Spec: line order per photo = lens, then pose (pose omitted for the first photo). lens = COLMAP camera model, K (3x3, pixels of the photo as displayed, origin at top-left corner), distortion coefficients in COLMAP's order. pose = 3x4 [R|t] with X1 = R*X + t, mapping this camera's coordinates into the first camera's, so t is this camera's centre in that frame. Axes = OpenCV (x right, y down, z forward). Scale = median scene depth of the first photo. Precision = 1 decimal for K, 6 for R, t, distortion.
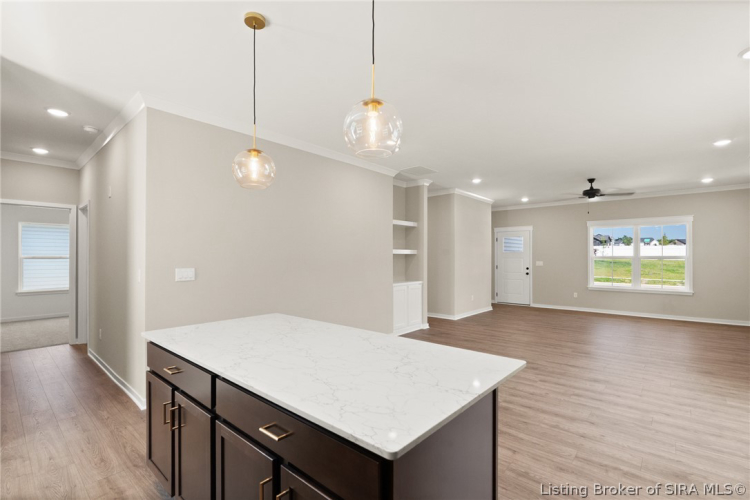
lens RADIAL K [[341.7, 0, 375.0], [0, 341.7, 250.0], [0, 0, 1]] dist [-0.002323, -0.000354]
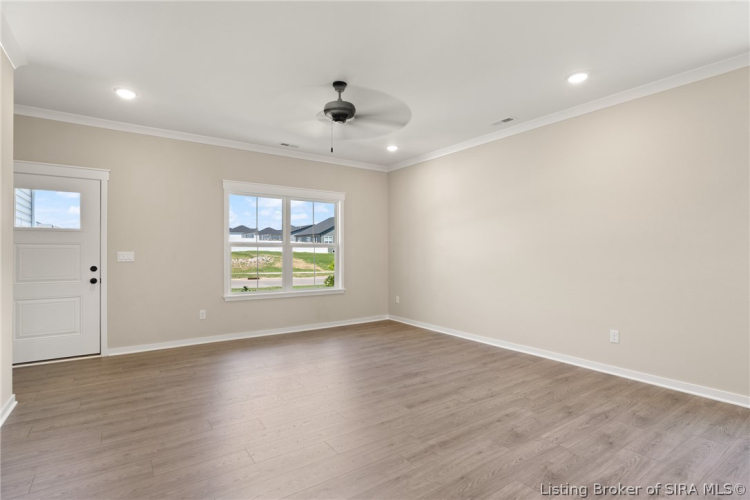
lens RADIAL K [[370.3, 0, 375.3], [0, 370.3, 252.9], [0, 0, 1]] dist [-0.002070, -0.000265]
pose [[0.231719, -0.002879, 0.972779, 0.126012], [-0.020897, 0.999750, 0.007936, 0.036831], [-0.972558, -0.022167, 0.231600, 0.866742]]
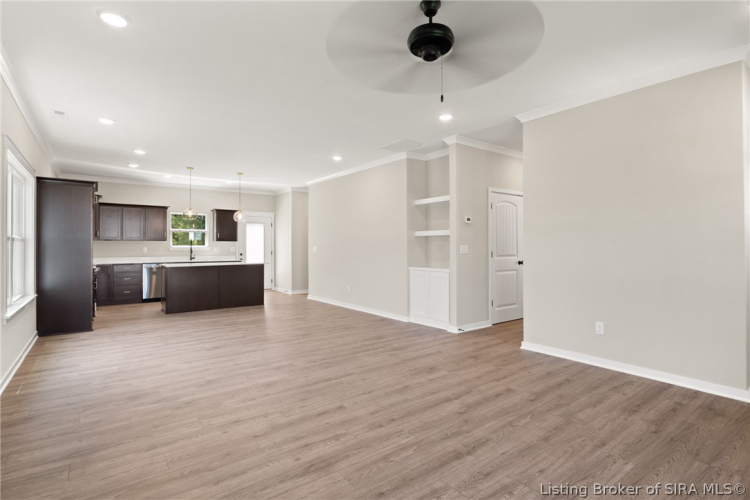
lens RADIAL K [[376.8, 0, 376.2], [0, 376.8, 245.0], [0, 0, 1]] dist [-0.000403, 0.000151]
pose [[-0.200566, -0.003130, -0.979675, 1.067117], [0.023965, 0.999680, -0.008100, 0.041234], [0.979387, -0.025103, -0.200427, 1.074659]]
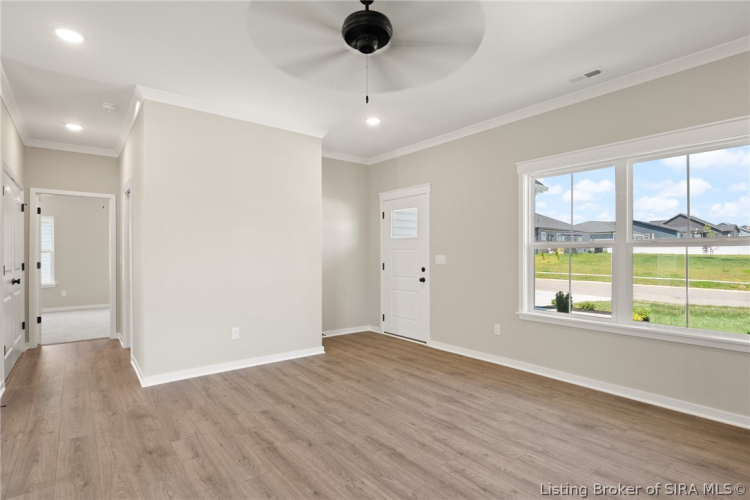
lens RADIAL K [[376.8, 0, 376.2], [0, 376.8, 245.0], [0, 0, 1]] dist [-0.000403, 0.000151]
pose [[0.985434, -0.006806, -0.169923, 0.736816], [0.006238, 0.999973, -0.003877, 0.030453], [0.169945, 0.002761, 0.985450, 0.686770]]
